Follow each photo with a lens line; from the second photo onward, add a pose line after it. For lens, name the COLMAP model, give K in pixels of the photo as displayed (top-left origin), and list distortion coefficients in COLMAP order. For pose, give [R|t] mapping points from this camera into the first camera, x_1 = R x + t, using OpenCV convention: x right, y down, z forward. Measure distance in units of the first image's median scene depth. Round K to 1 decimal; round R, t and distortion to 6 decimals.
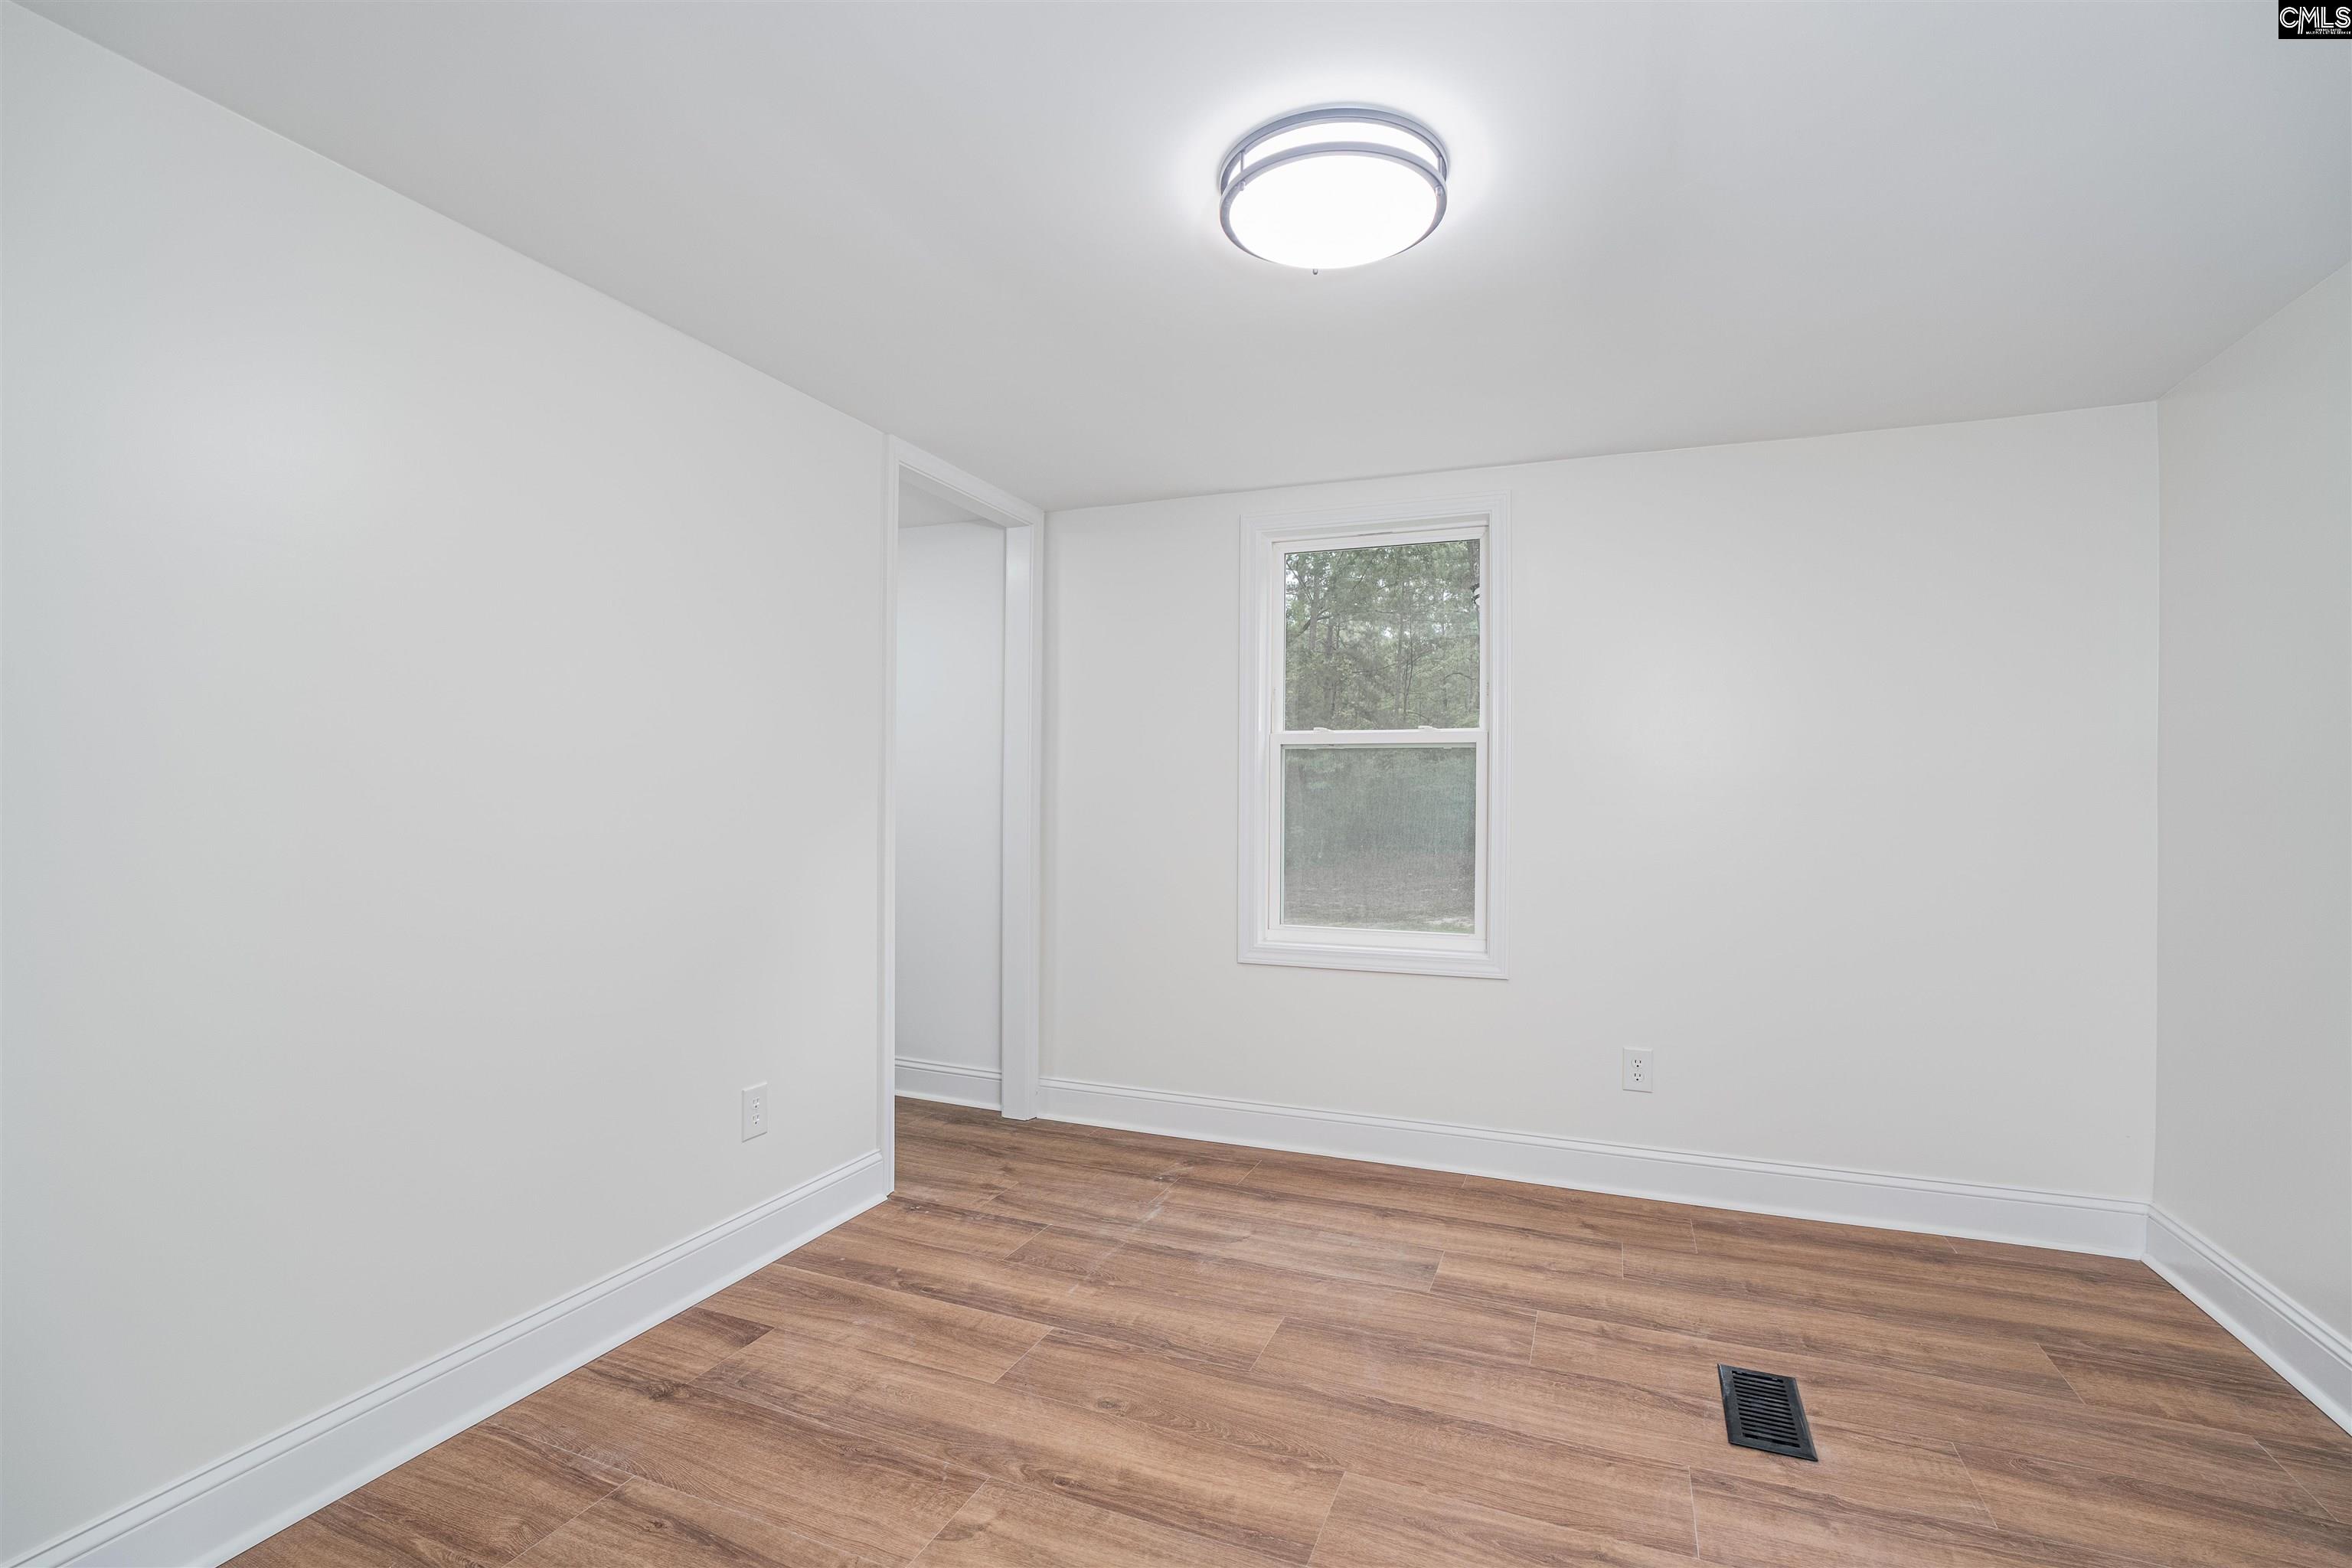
lens RADIAL K [[1069.0, 0, 1162.7], [0, 1069.0, 764.8], [0, 0, 1]] dist [-0.026269, 0.008726]
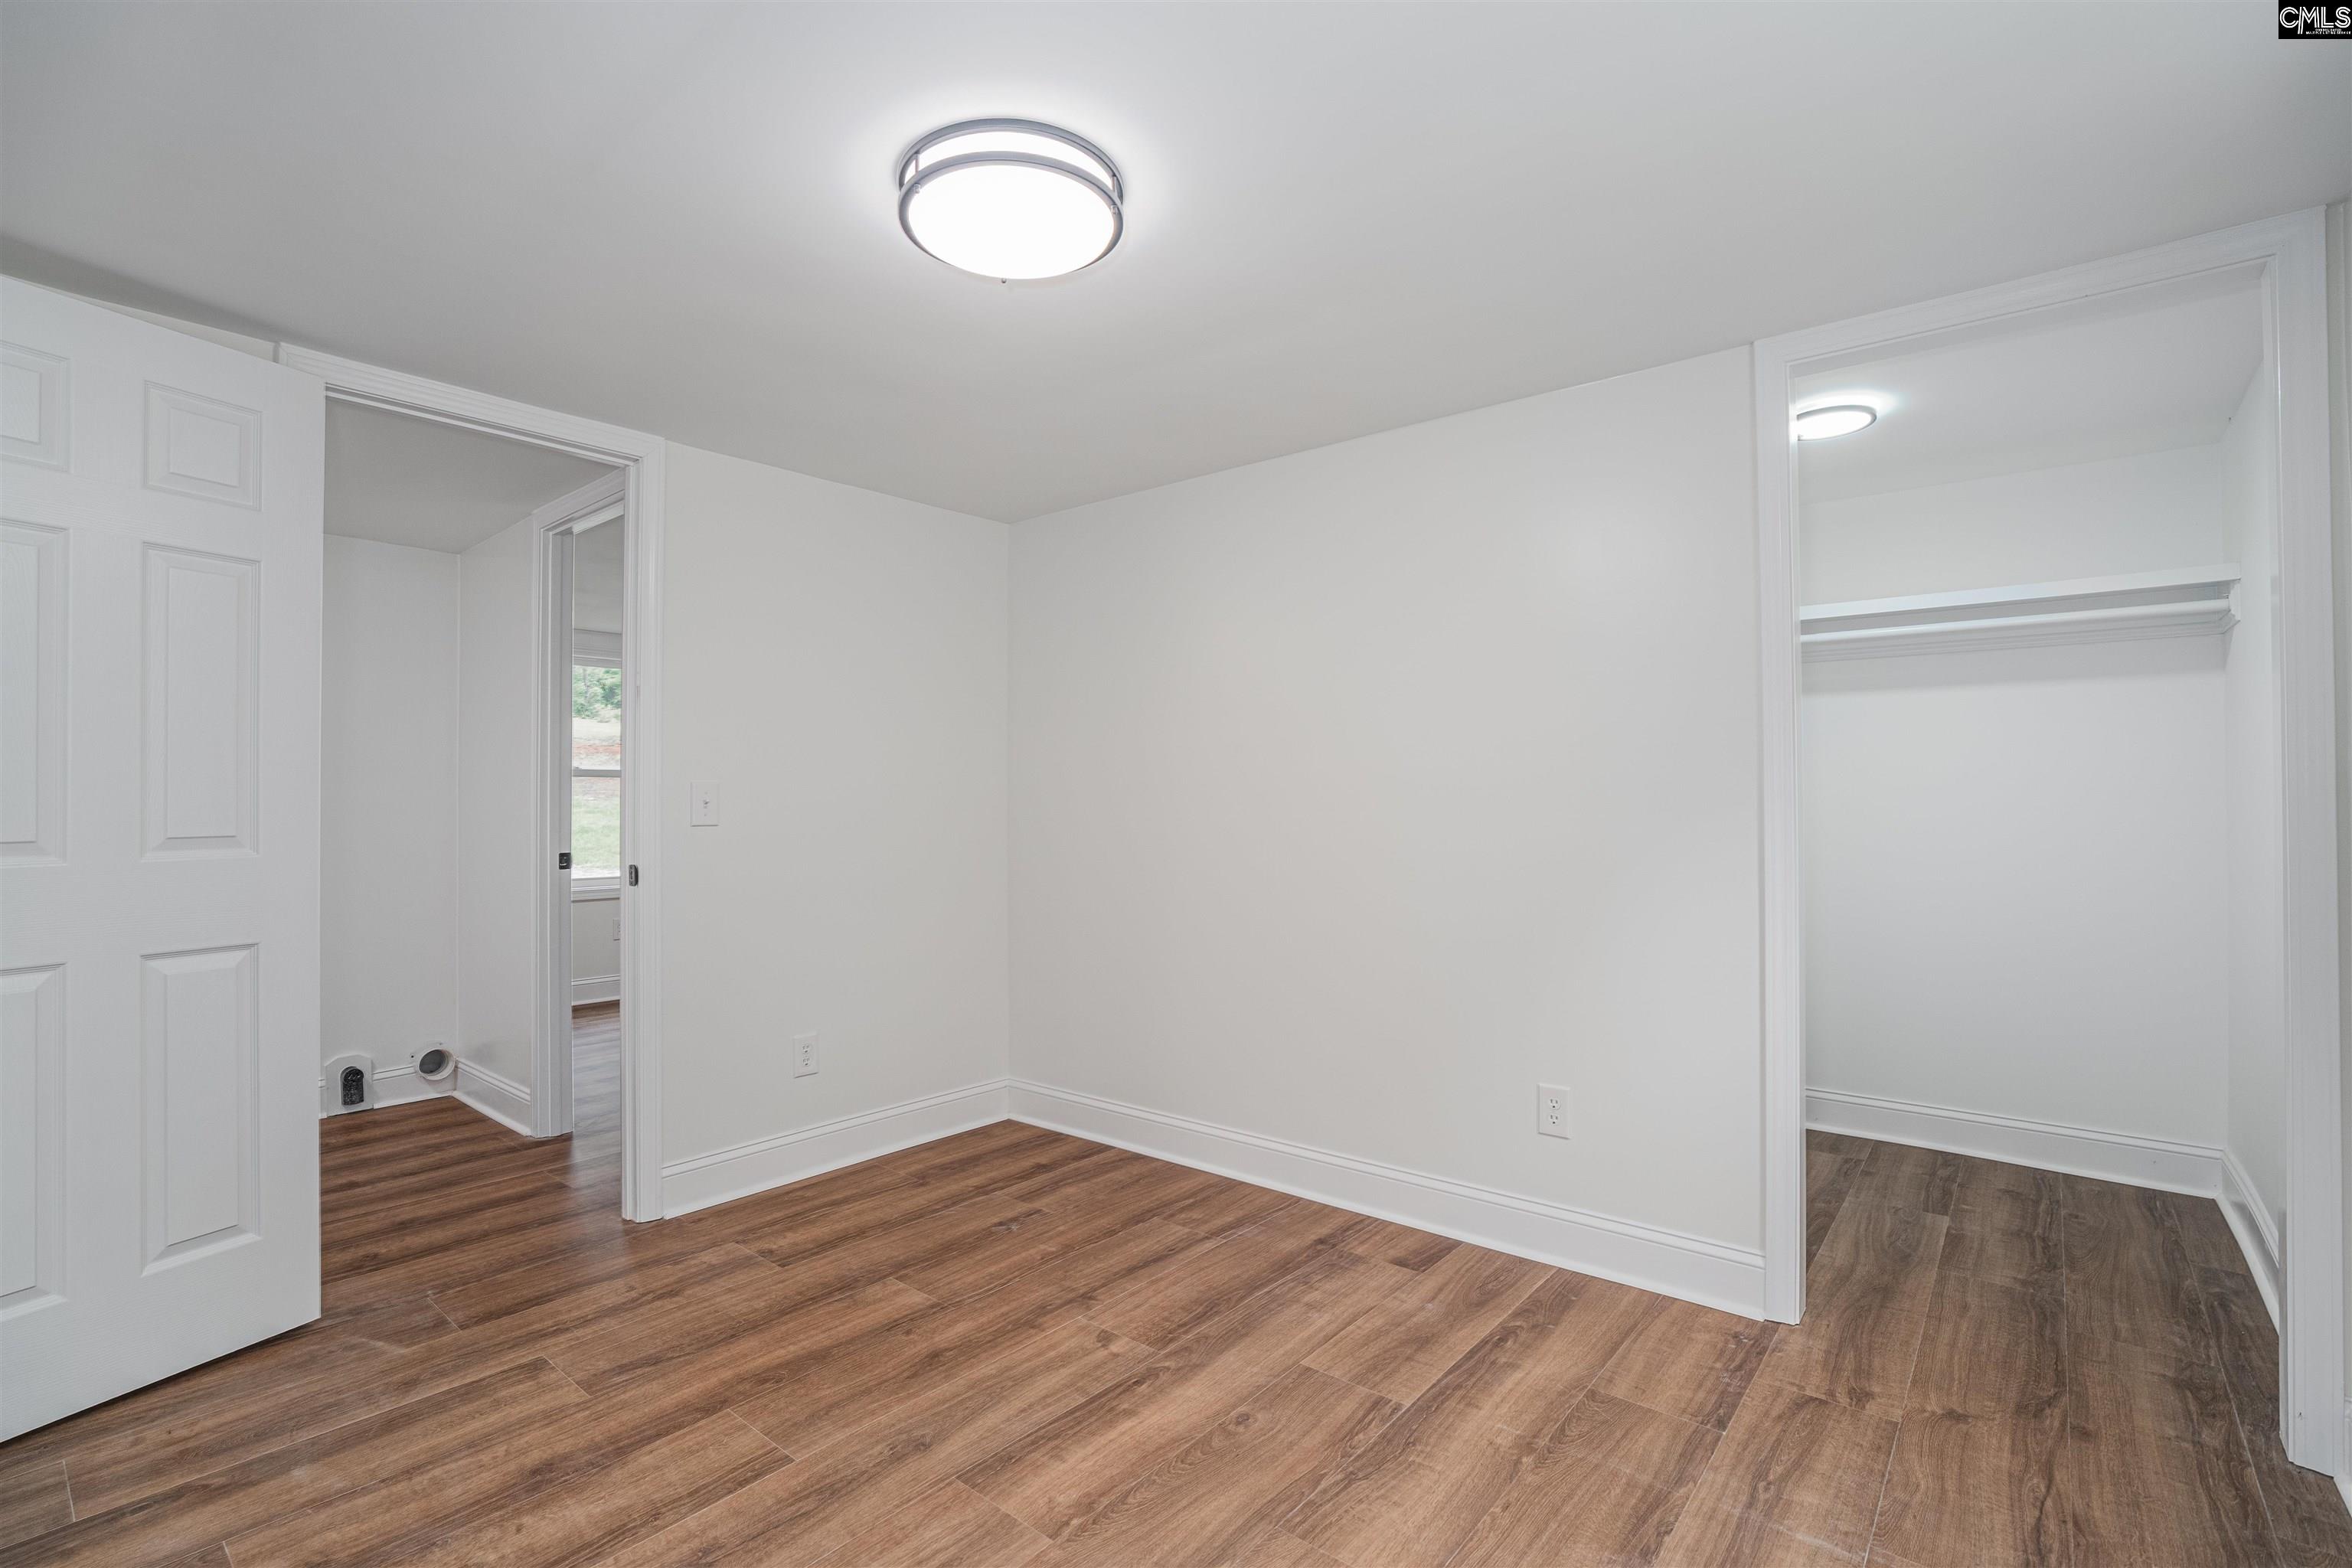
lens RADIAL K [[1069.0, 0, 1166.3], [0, 1069.0, 796.9], [0, 0, 1]] dist [-0.026269, 0.008726]
pose [[-0.302826, -0.017179, -0.952891, 0.834627], [0.030490, 0.999151, -0.027702, 0.049487], [0.952558, -0.037443, -0.302045, 1.142893]]
